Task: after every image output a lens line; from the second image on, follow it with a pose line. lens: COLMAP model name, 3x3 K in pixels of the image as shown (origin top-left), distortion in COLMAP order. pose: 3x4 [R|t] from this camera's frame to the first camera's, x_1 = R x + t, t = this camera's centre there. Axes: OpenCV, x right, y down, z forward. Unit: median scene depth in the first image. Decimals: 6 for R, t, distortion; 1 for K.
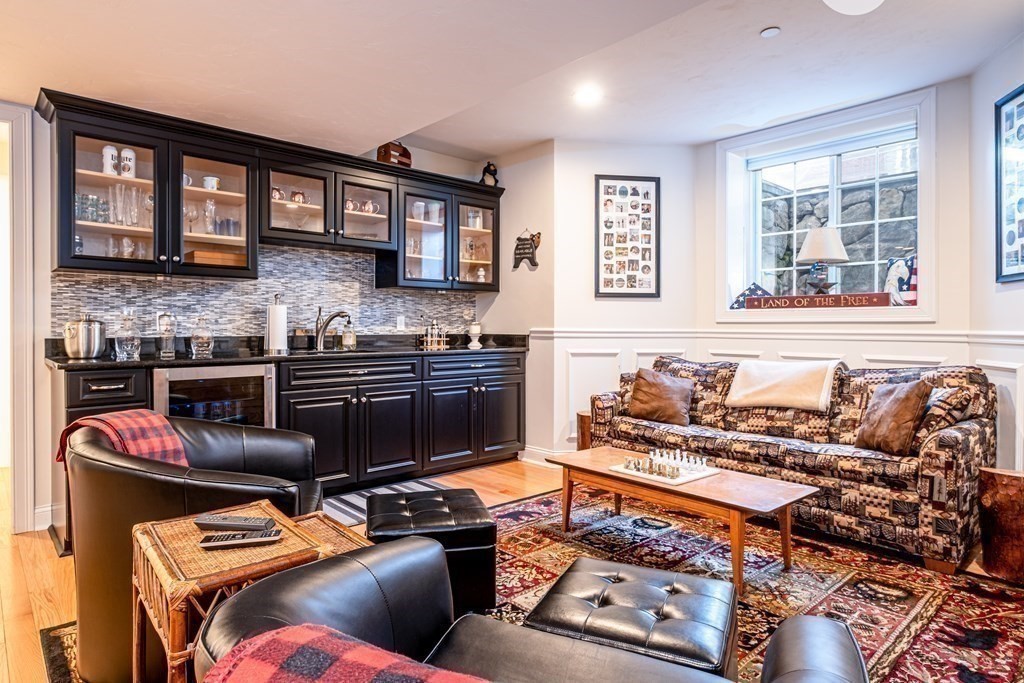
lens RADIAL K [[568.7, 0, 483.6], [0, 568.7, 326.6], [0, 0, 1]] dist [0.002728, 0.001829]
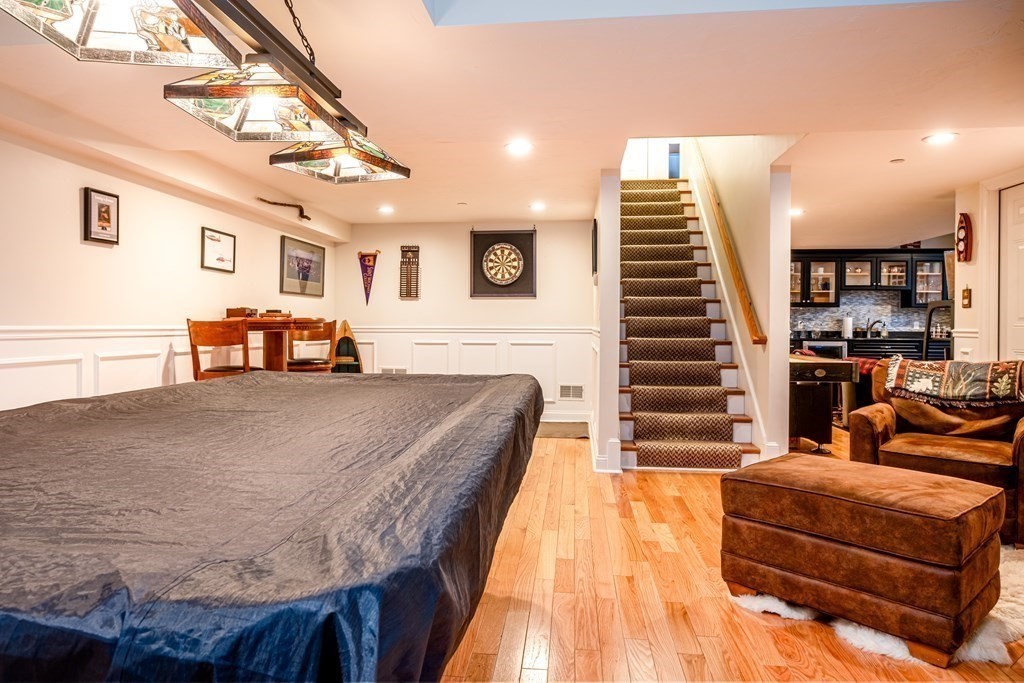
lens RADIAL K [[595.6, 0, 520.6], [0, 595.6, 332.0], [0, 0, 1]] dist [-0.008489, 0.004100]
pose [[0.666997, 0.013114, -0.744945, 0.558910], [-0.007230, 0.999912, 0.011129, 0.003820], [0.745025, -0.002037, 0.667033, -1.628382]]
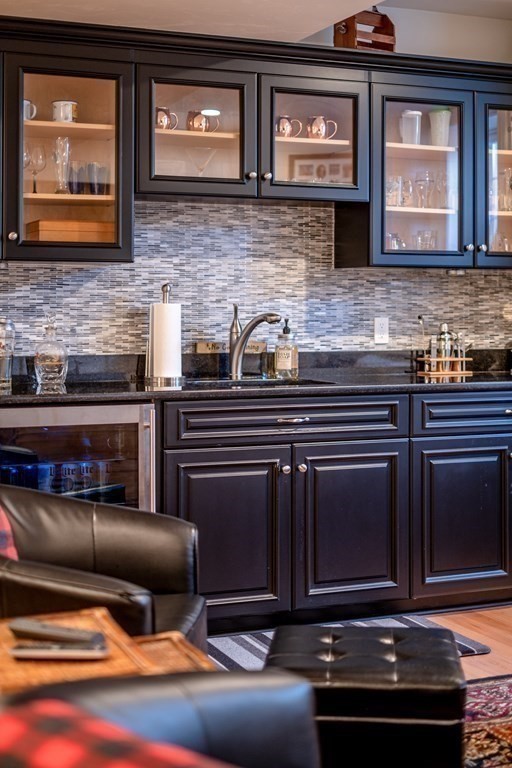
lens RADIAL K [[1162.6, 0, 242.4], [0, 1162.6, 300.2], [0, 0, 1]] dist [-0.033320, 0.000000]
pose [[0.949005, -0.004636, -0.315228, 0.099411], [0.000982, 0.999930, -0.011751, -0.026804], [0.315261, 0.010843, 0.948943, -0.133515]]
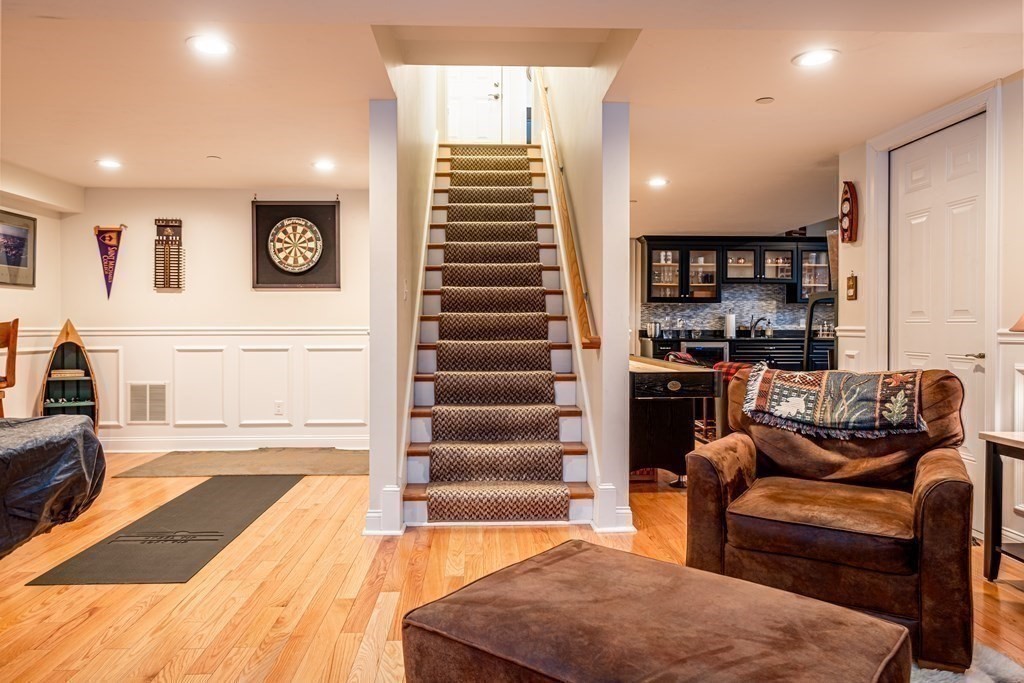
lens RADIAL K [[638.1, 0, 507.1], [0, 638.1, 336.9], [0, 0, 1]] dist [-0.007547, 0.004249]
pose [[0.766852, 0.011768, -0.641716, 0.495344], [-0.001546, 0.999863, 0.016488, 0.005838], [0.641822, -0.011652, 0.766765, -1.279164]]
